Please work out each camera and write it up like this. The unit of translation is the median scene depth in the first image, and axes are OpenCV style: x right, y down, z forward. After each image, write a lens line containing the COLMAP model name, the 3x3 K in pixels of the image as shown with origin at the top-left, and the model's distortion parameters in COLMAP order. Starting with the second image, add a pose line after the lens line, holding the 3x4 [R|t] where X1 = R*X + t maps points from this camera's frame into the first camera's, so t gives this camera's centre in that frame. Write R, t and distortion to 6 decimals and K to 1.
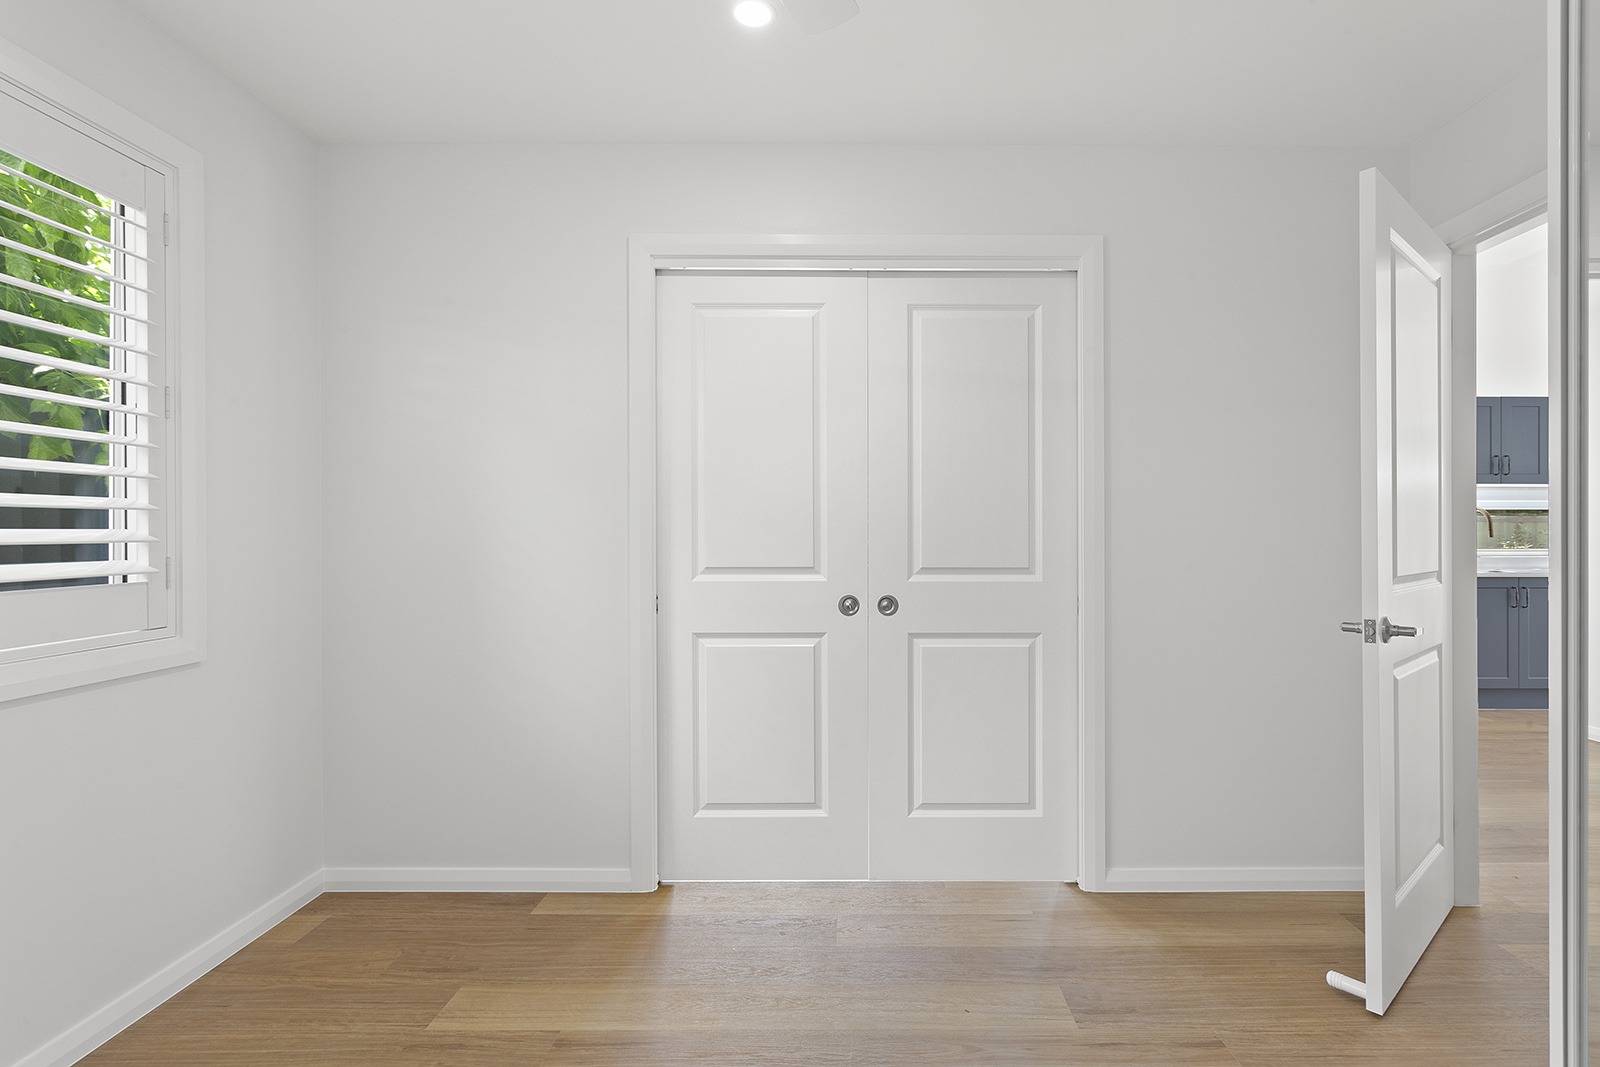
lens RADIAL K [[782.4, 0, 849.7], [0, 782.4, 529.7], [0, 0, 1]] dist [0.000149, 0.000417]
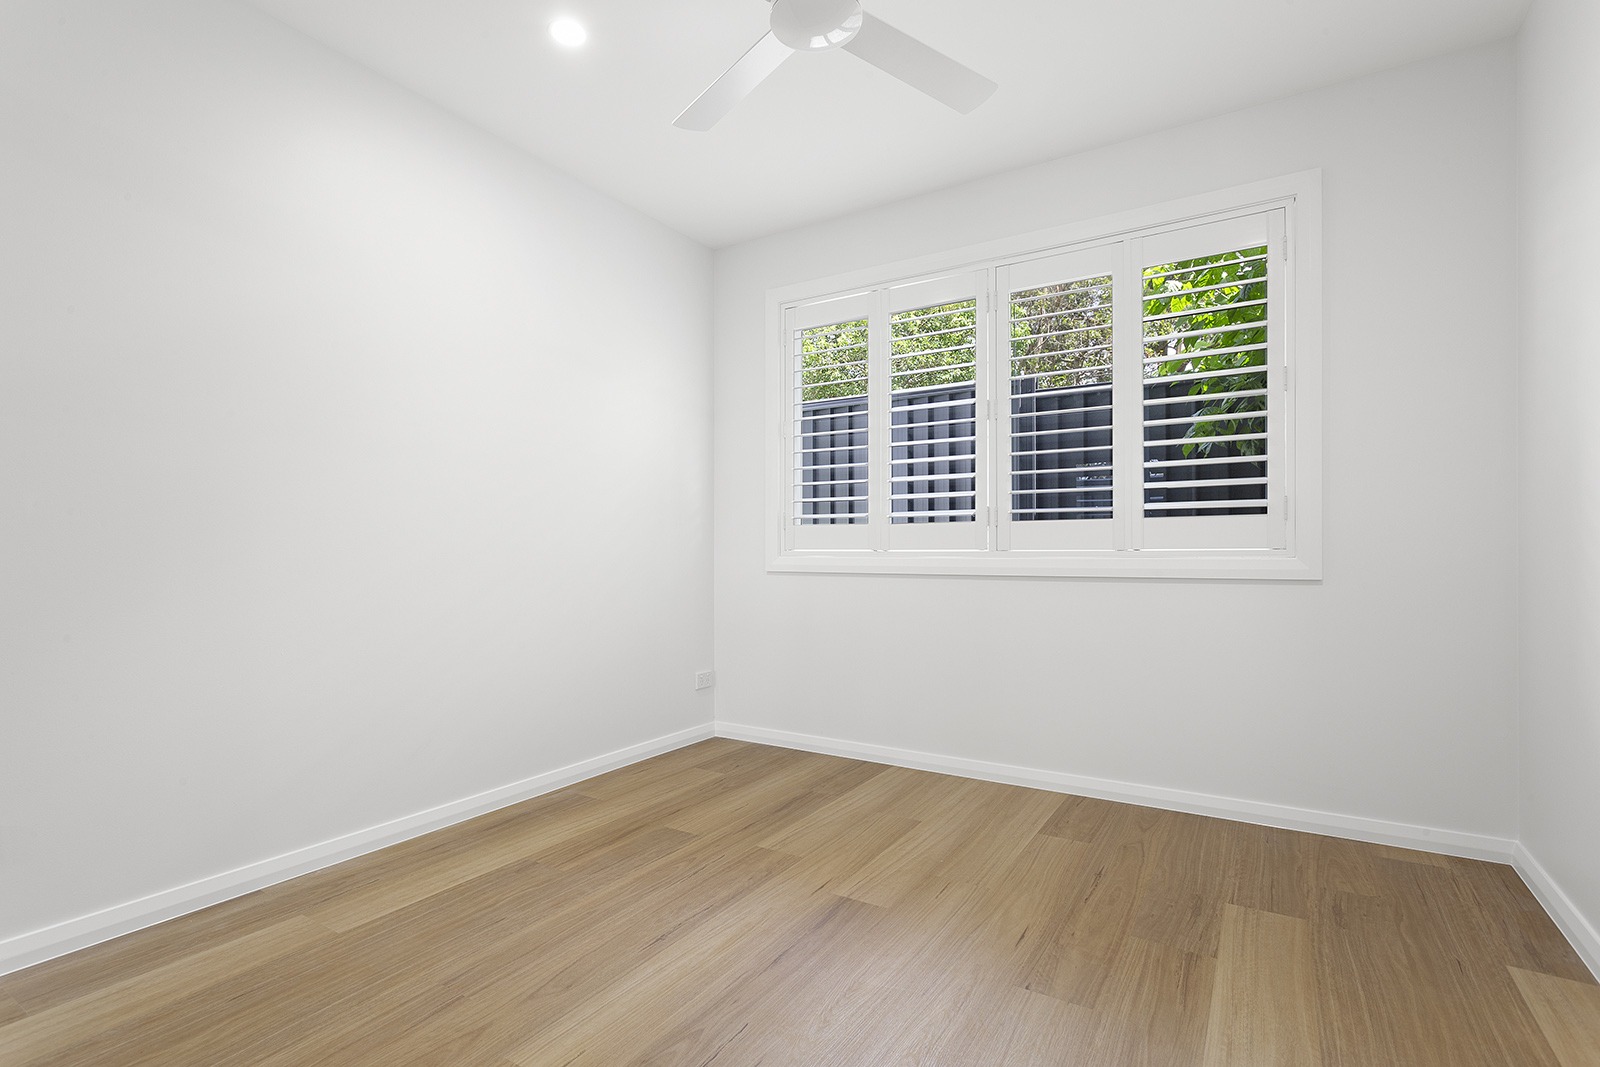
lens RADIAL K [[753.9, 0, 801.6], [0, 753.9, 534.8], [0, 0, 1]] dist [0.000280, 0.001180]
pose [[-0.532128, -0.017357, -0.846486, 0.615976], [0.000955, 0.999777, -0.021101, 0.123181], [0.846664, -0.012036, -0.531992, 0.948445]]
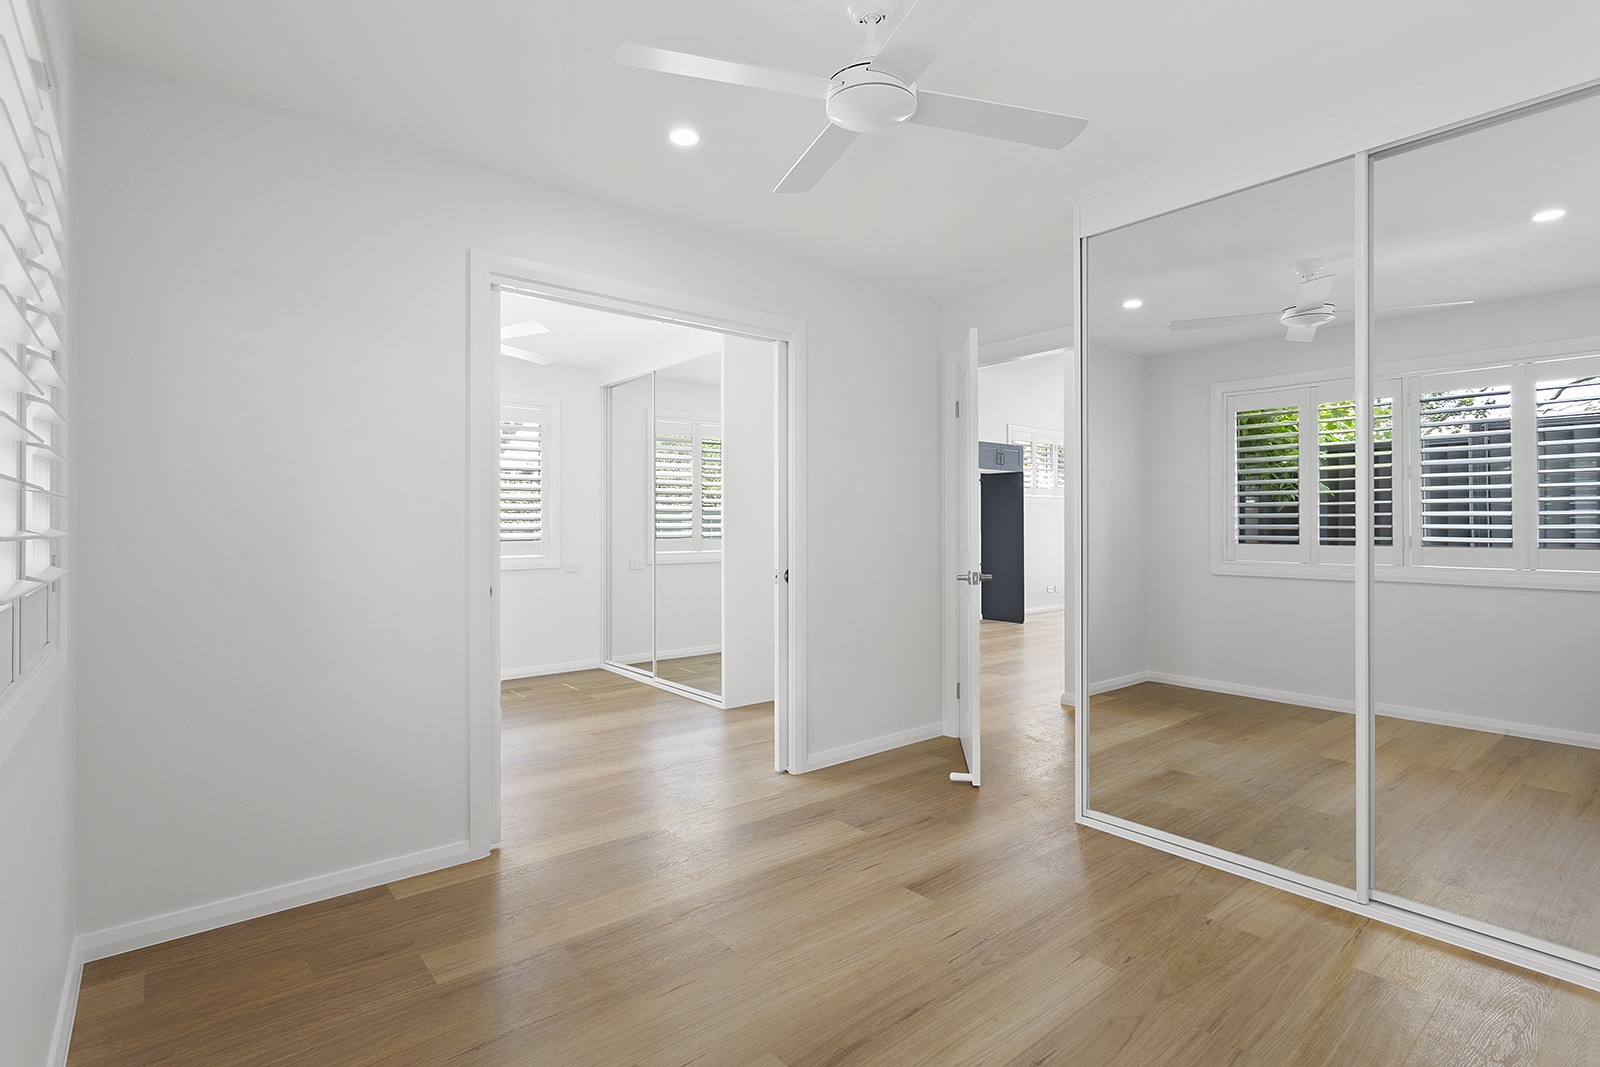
lens RADIAL K [[764.4, 0, 796.9], [0, 764.4, 529.3], [0, 0, 1]] dist [0.002052, 0.001505]
pose [[0.776996, -0.003440, 0.629496, -0.728732], [-0.000545, 0.999981, 0.006137, -0.000348], [-0.629505, -0.005111, 0.776980, -0.122191]]
